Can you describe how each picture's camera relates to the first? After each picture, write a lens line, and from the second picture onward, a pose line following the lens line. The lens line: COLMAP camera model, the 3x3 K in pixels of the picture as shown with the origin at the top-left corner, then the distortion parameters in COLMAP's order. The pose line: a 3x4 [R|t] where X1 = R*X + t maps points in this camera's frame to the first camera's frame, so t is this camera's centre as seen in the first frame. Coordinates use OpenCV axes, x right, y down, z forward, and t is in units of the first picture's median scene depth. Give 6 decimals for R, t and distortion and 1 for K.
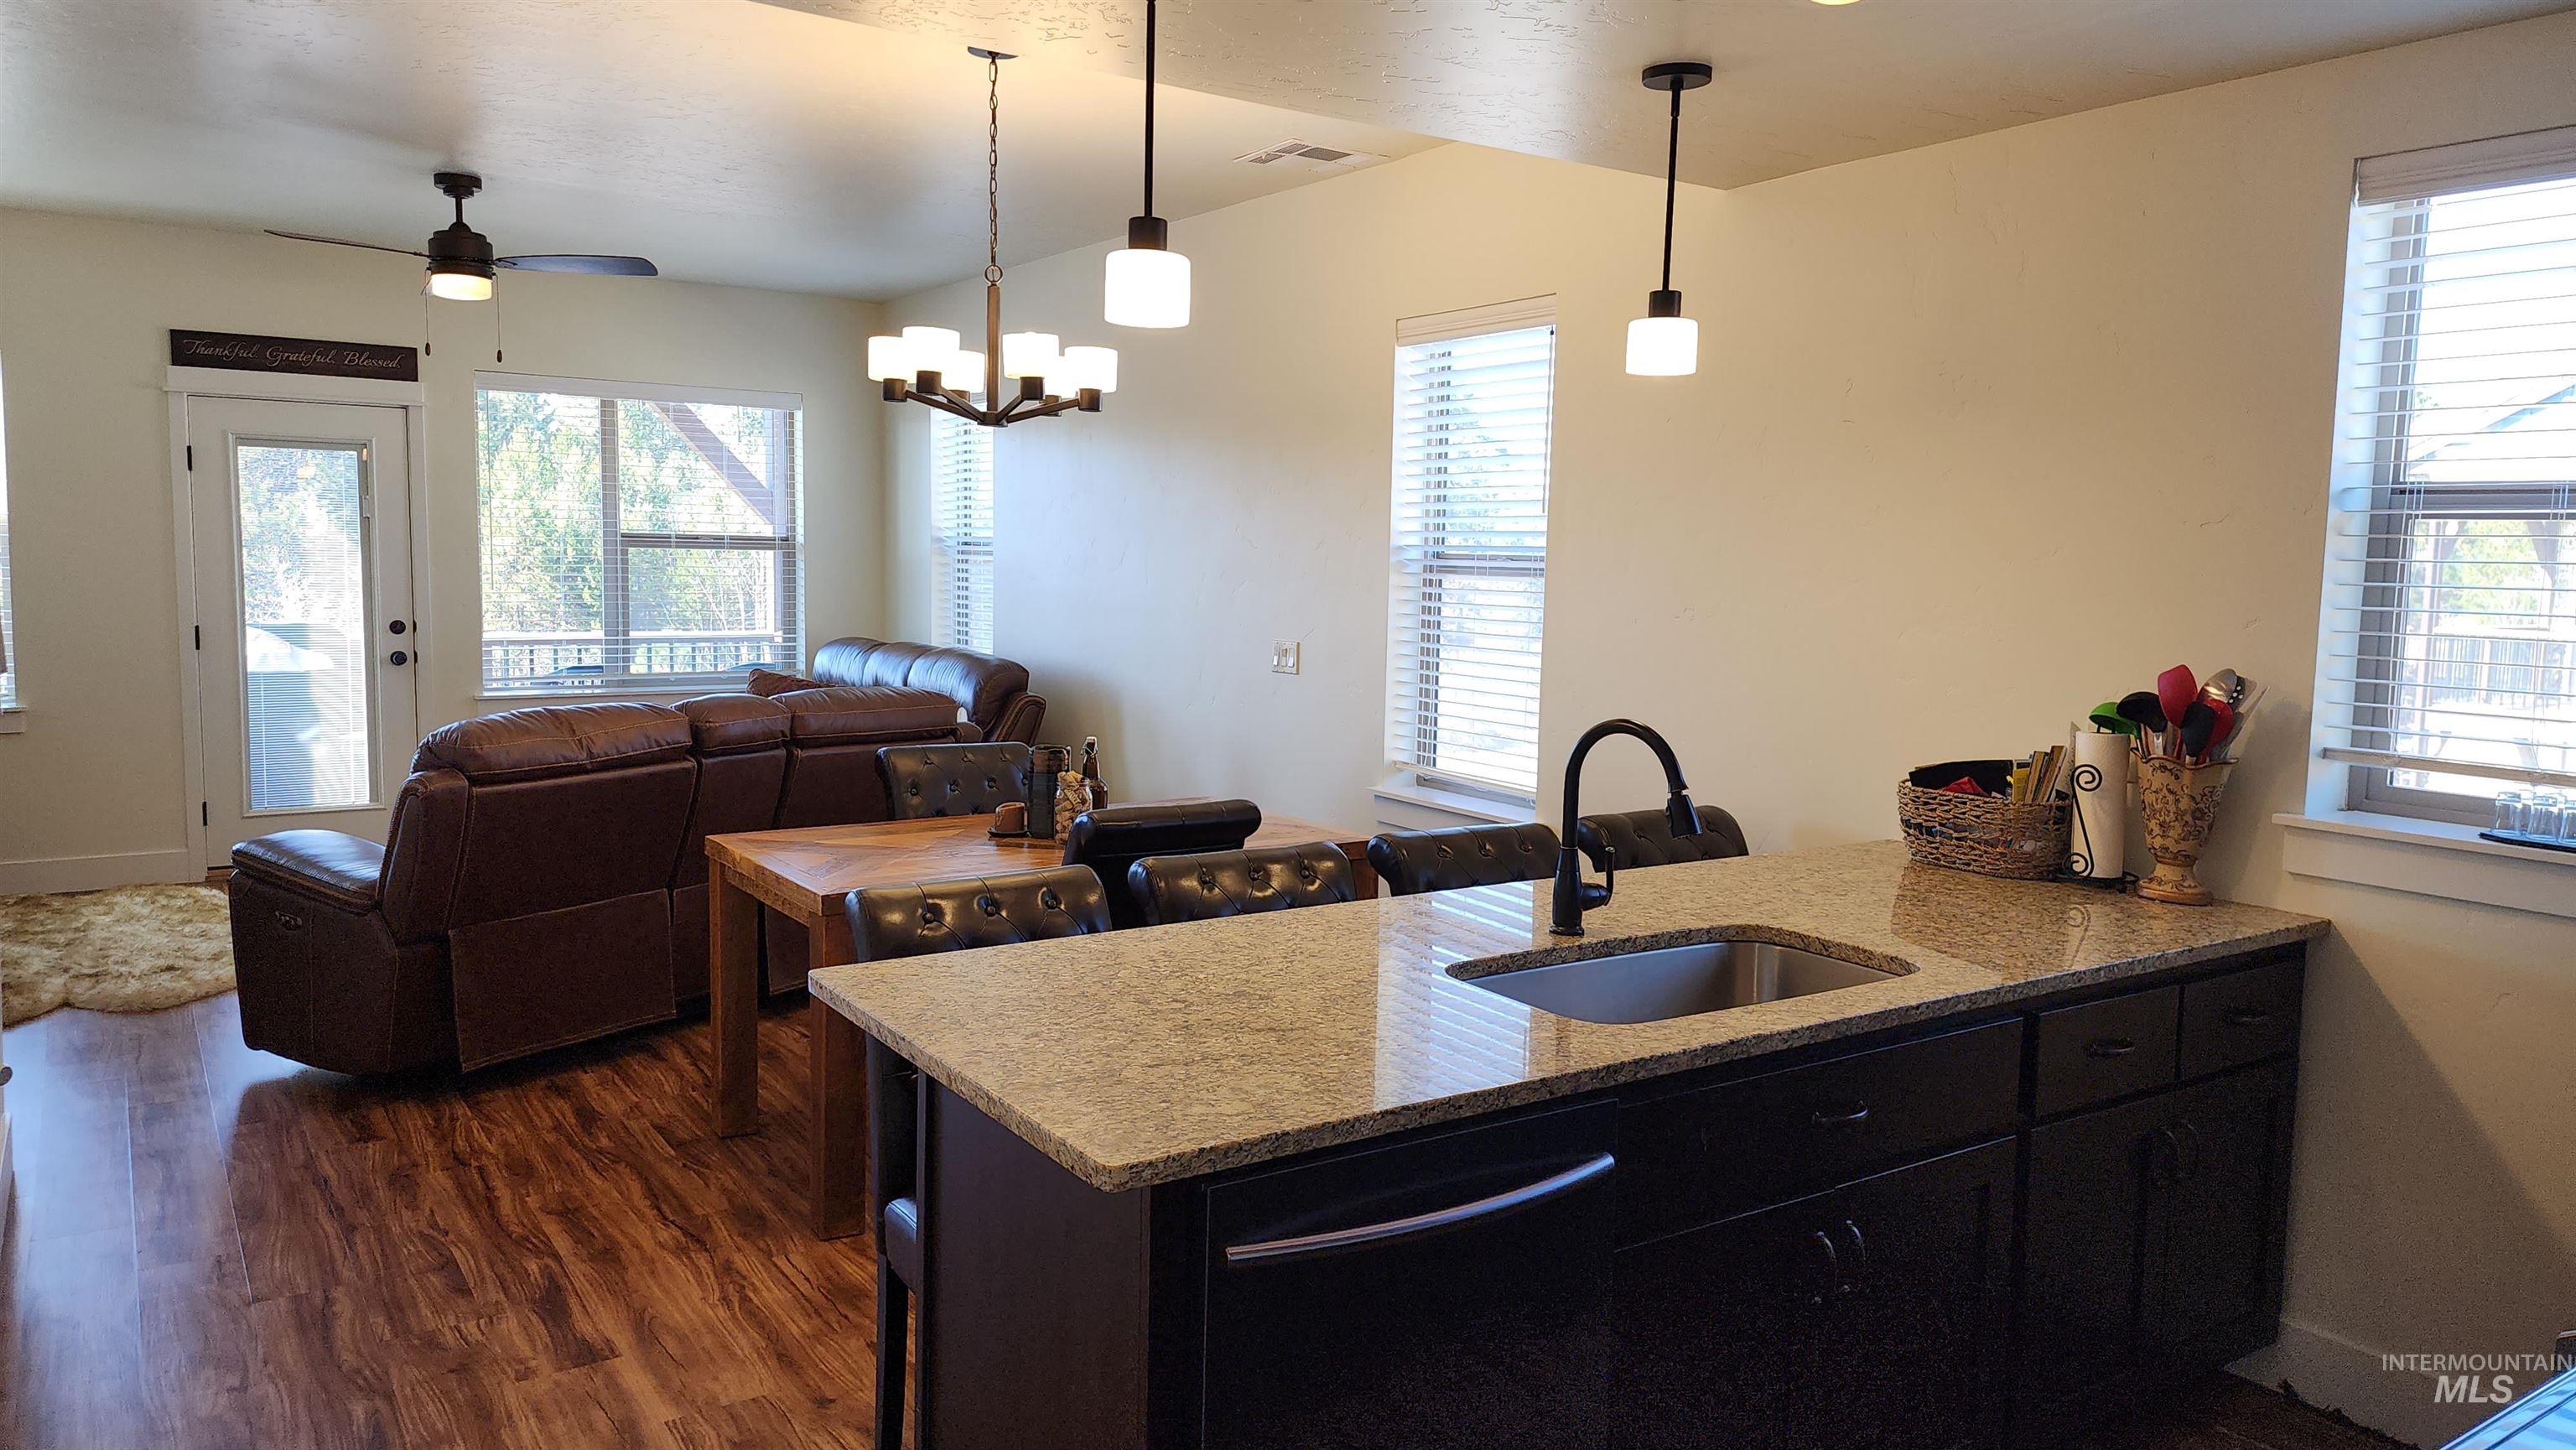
lens RADIAL K [[1737.2, 0, 1335.5], [0, 1737.2, 732.9], [0, 0, 1]] dist [0.051098, -0.043727]
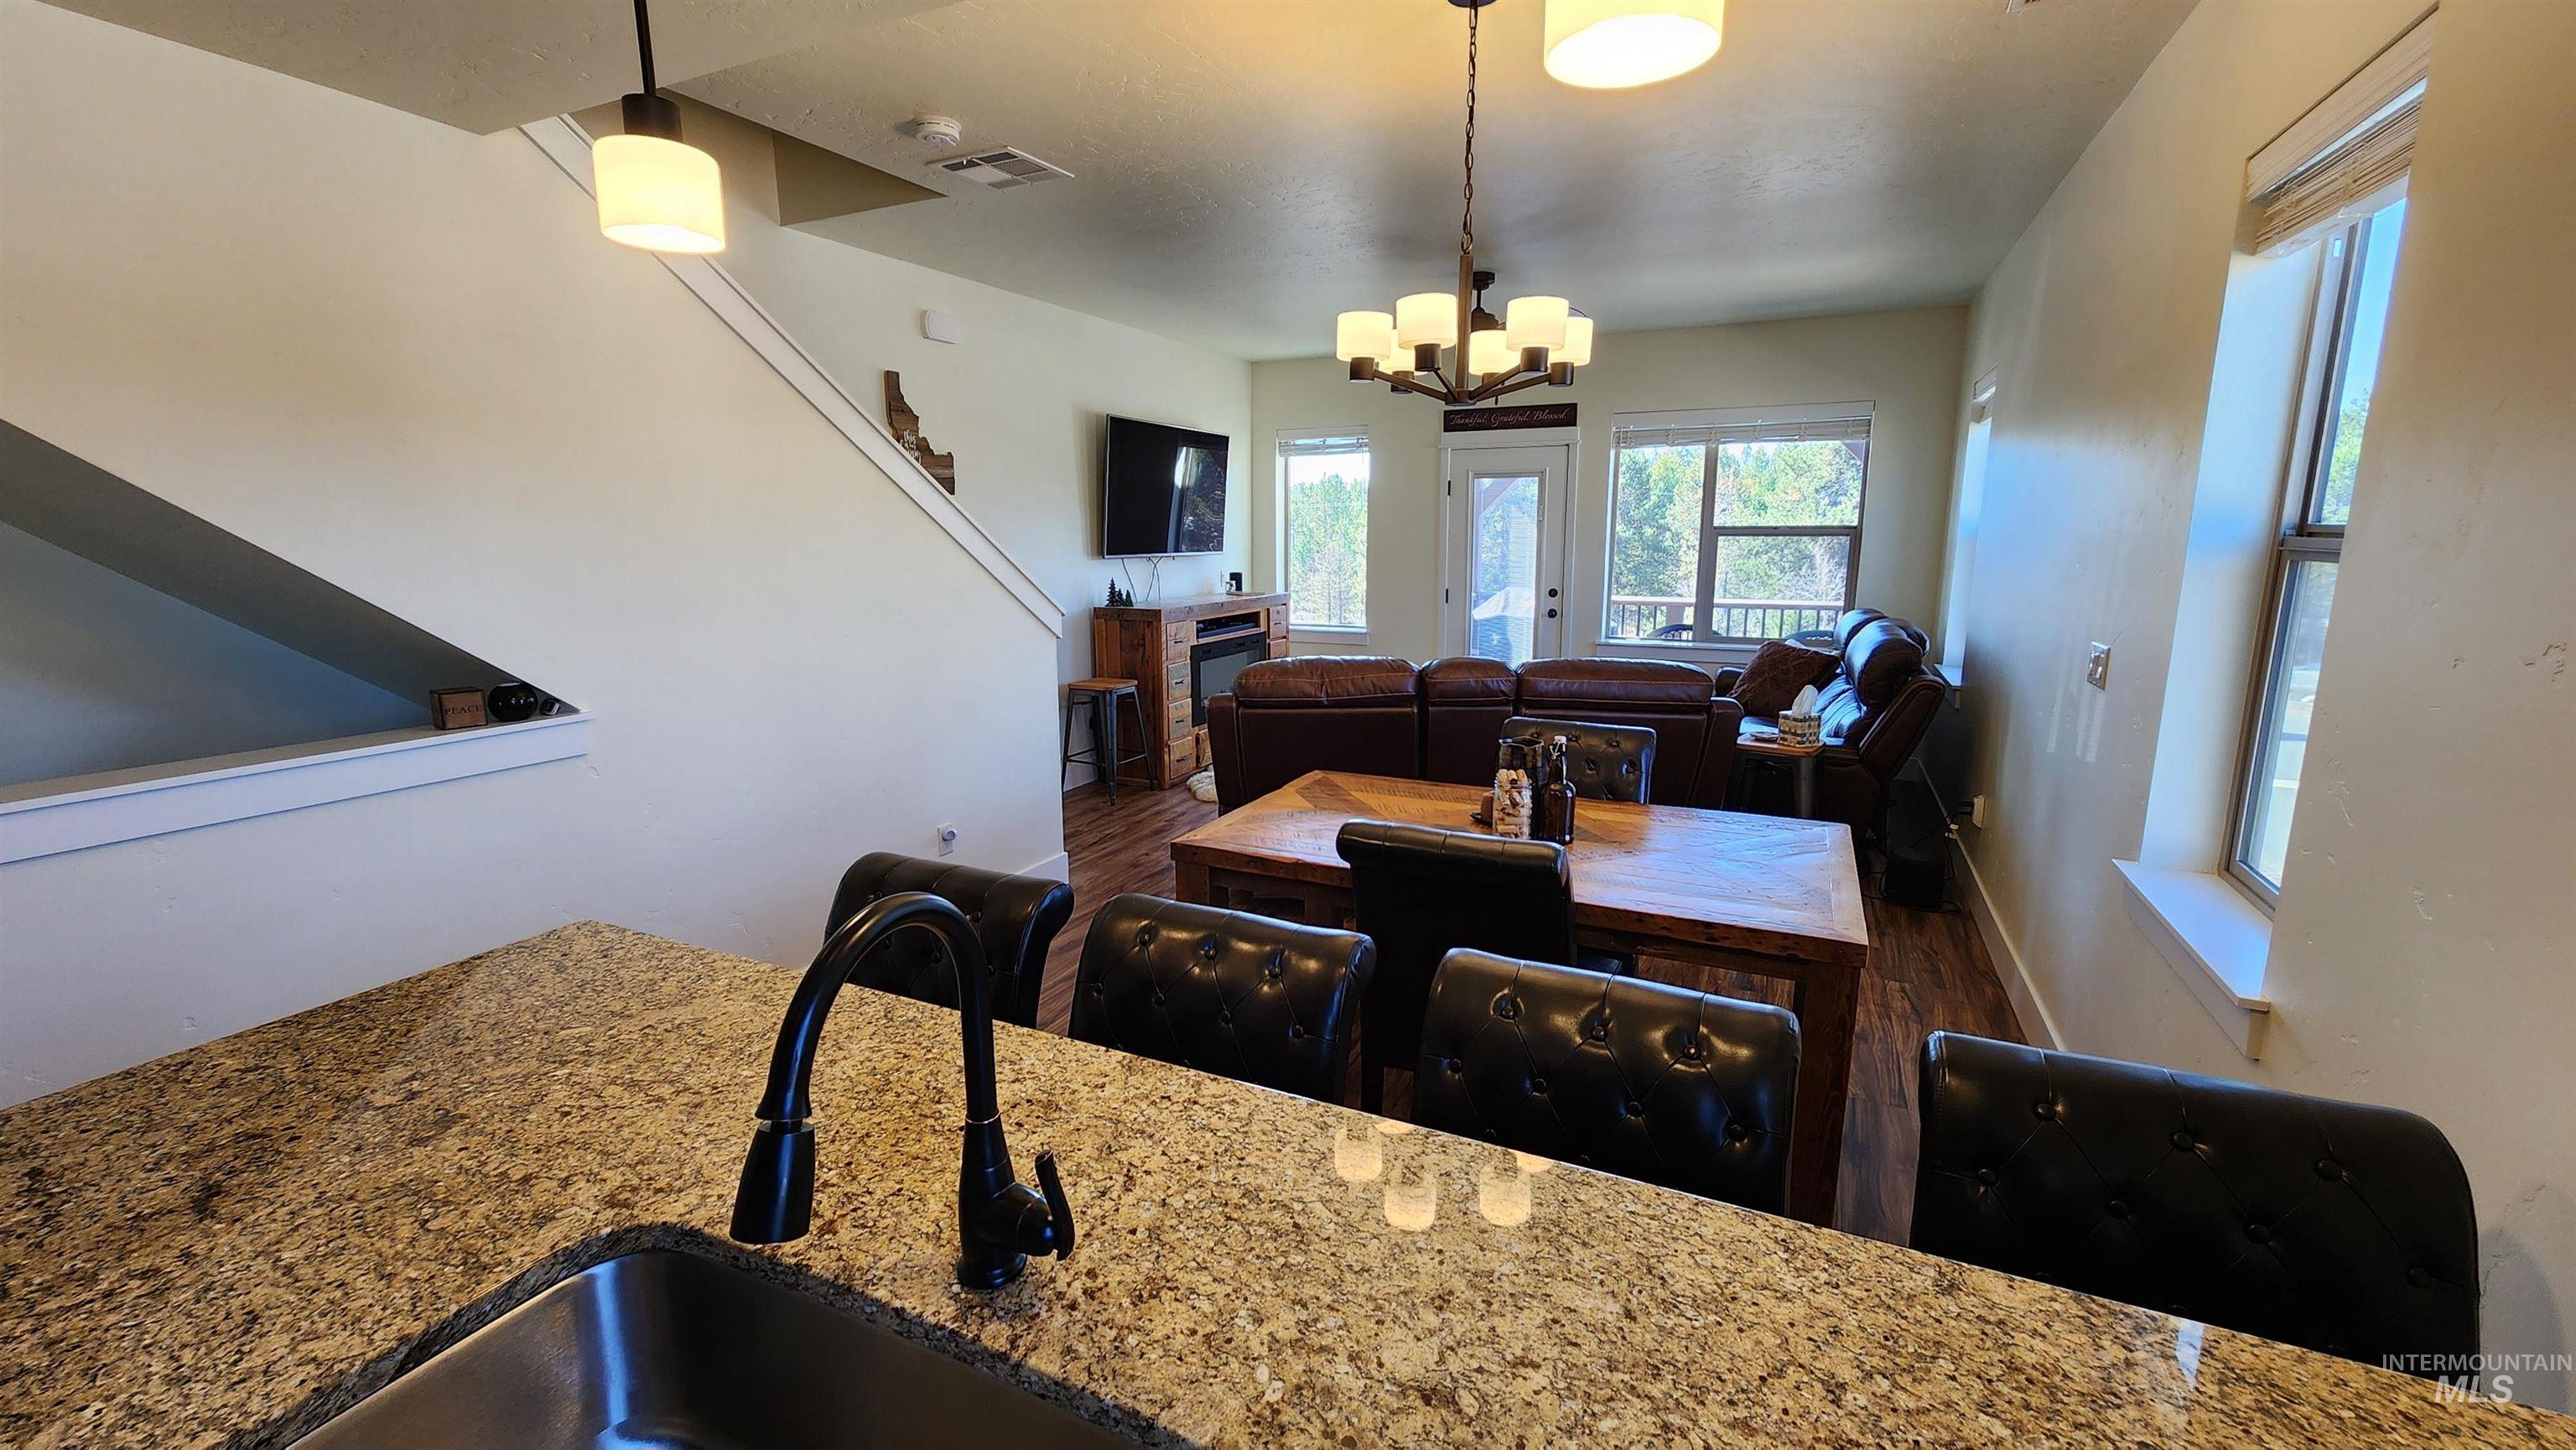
lens RADIAL K [[1059.2, 0, 1284.2], [0, 1059.2, 735.7], [0, 0, 1]] dist [-0.007233, 0.001657]
pose [[0.491178, 0.144393, -0.859008, 0.330876], [-0.076880, 0.989503, 0.122369, -0.067575], [0.867660, 0.005935, 0.497123, 0.720432]]
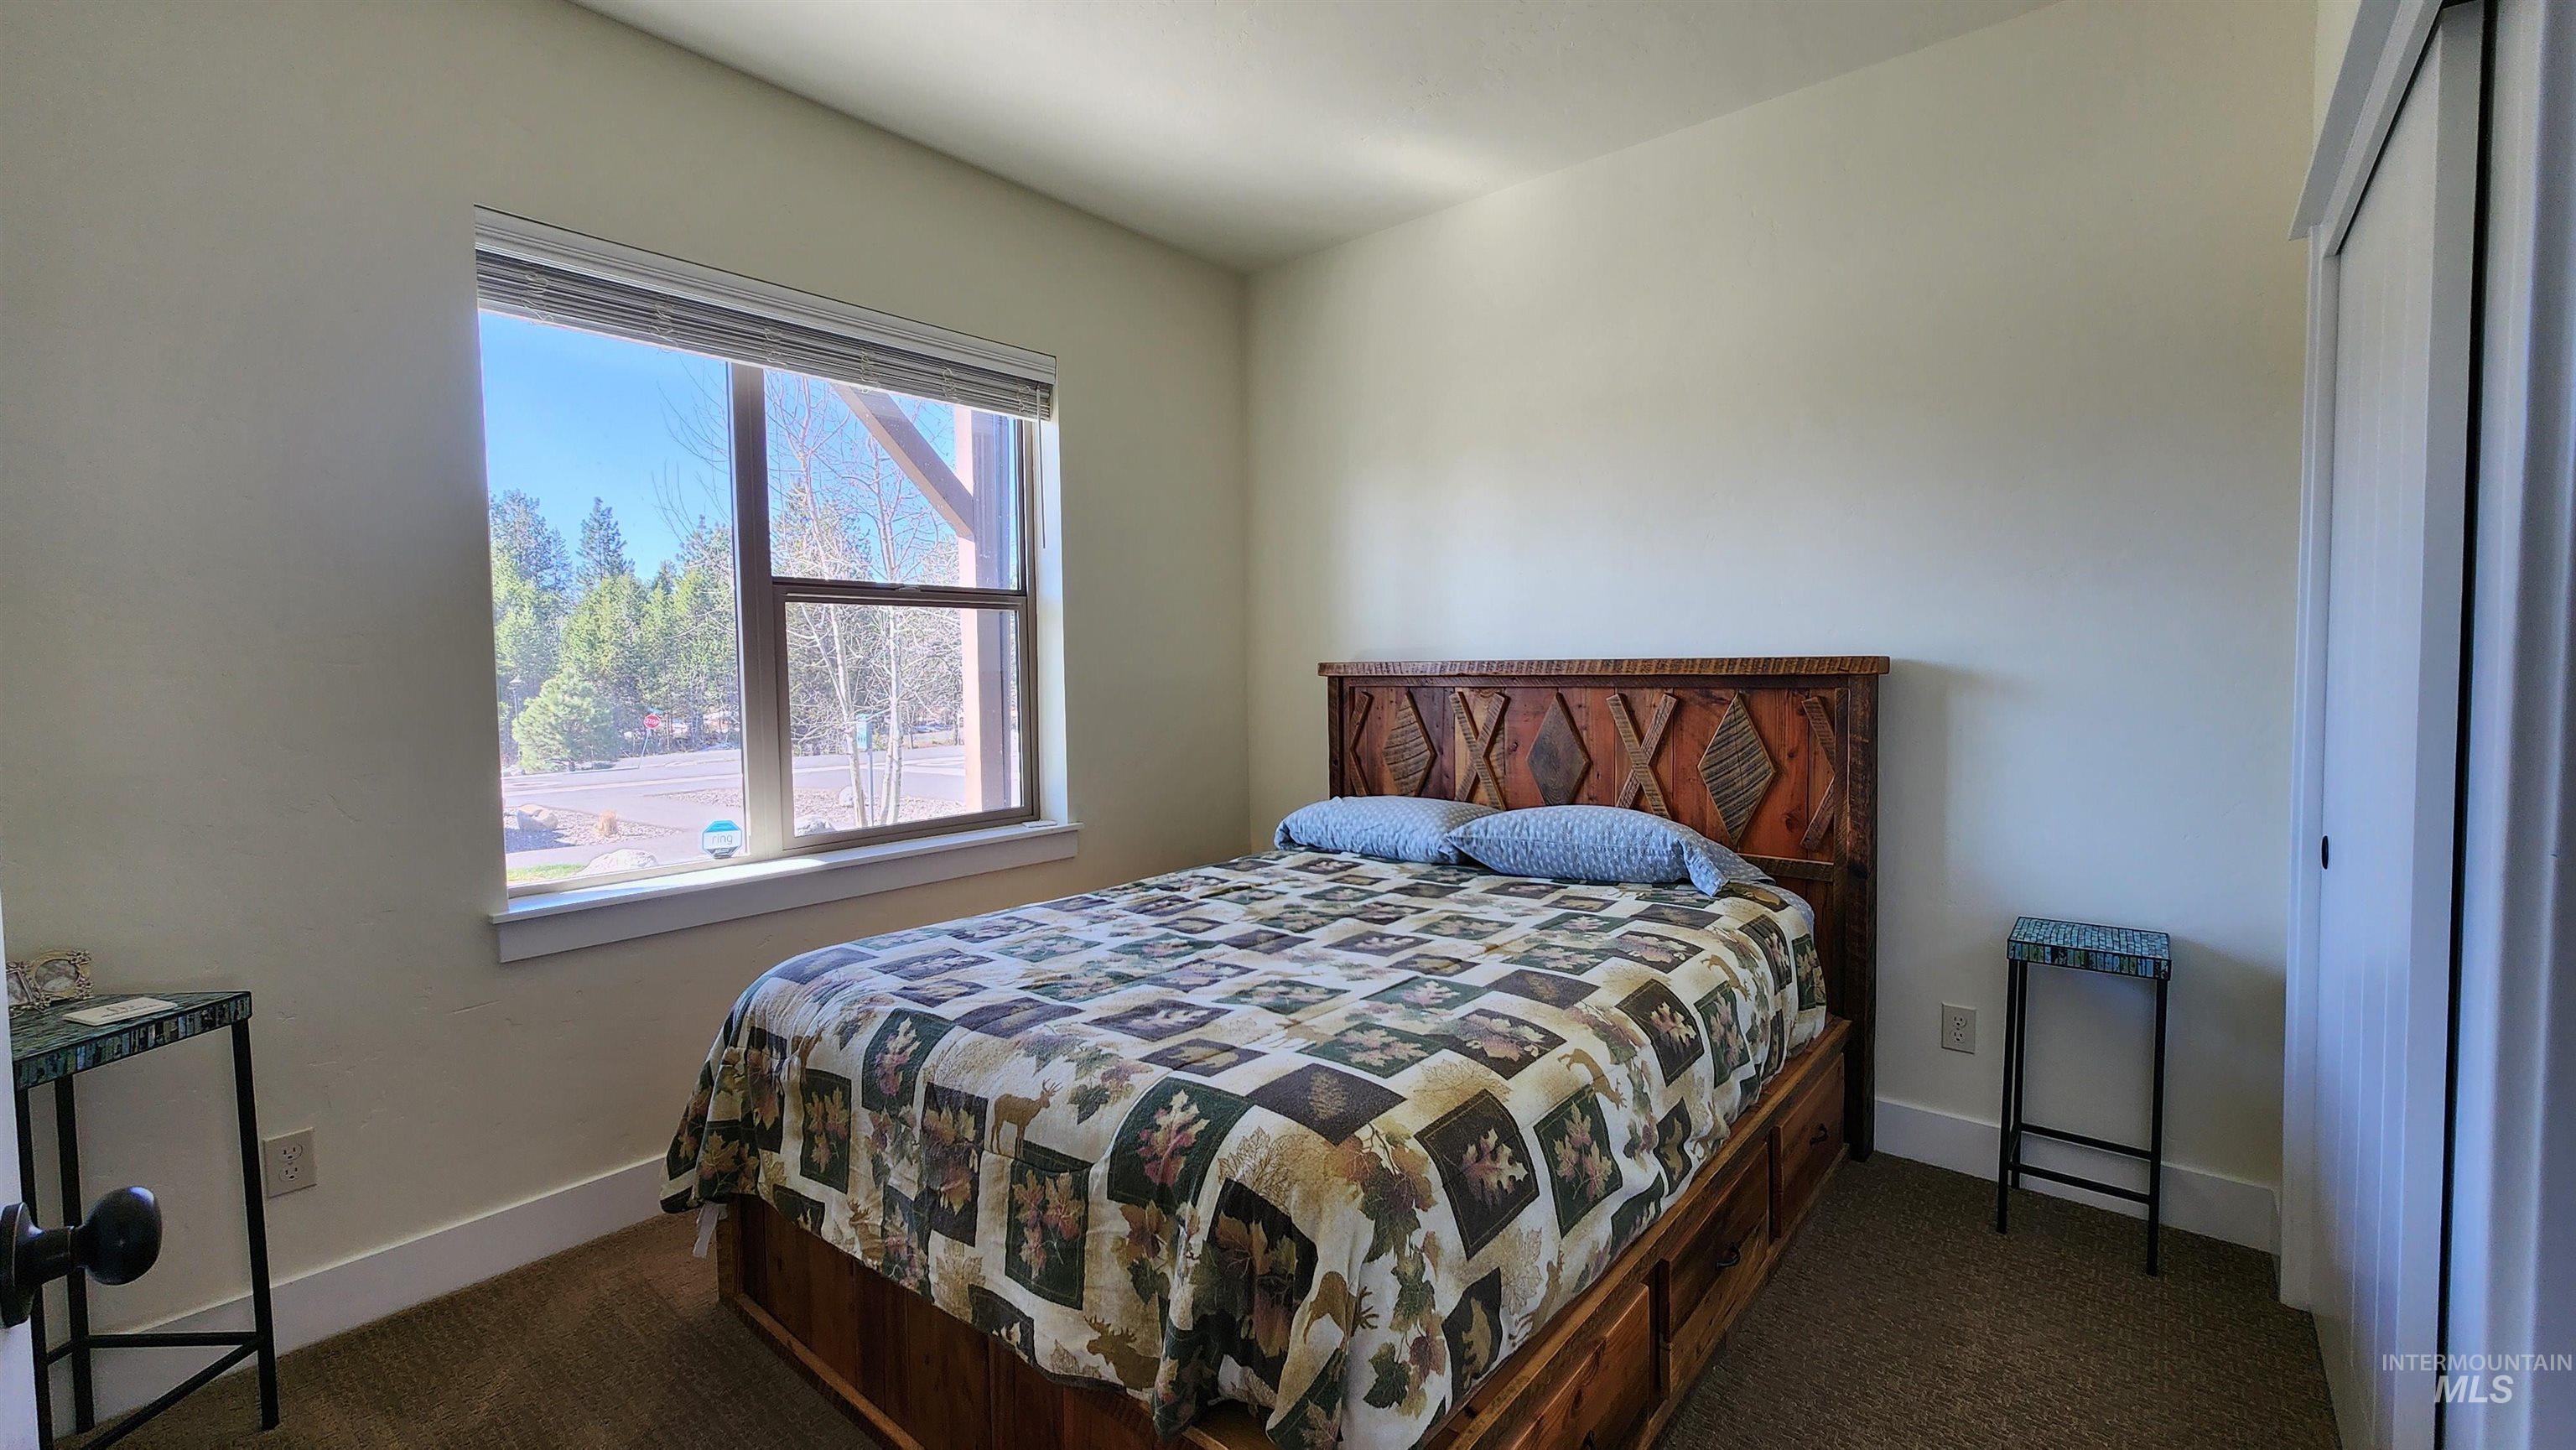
lens RADIAL K [[1059.2, 0, 1284.2], [0, 1059.2, 718.2], [0, 0, 1]] dist [-0.007233, 0.001657]
pose [[0.960435, -0.063795, 0.271101, -0.791956], [0.077966, 0.996079, -0.041815, -0.106134], [-0.267370, 0.061297, 0.961642, 1.494431]]
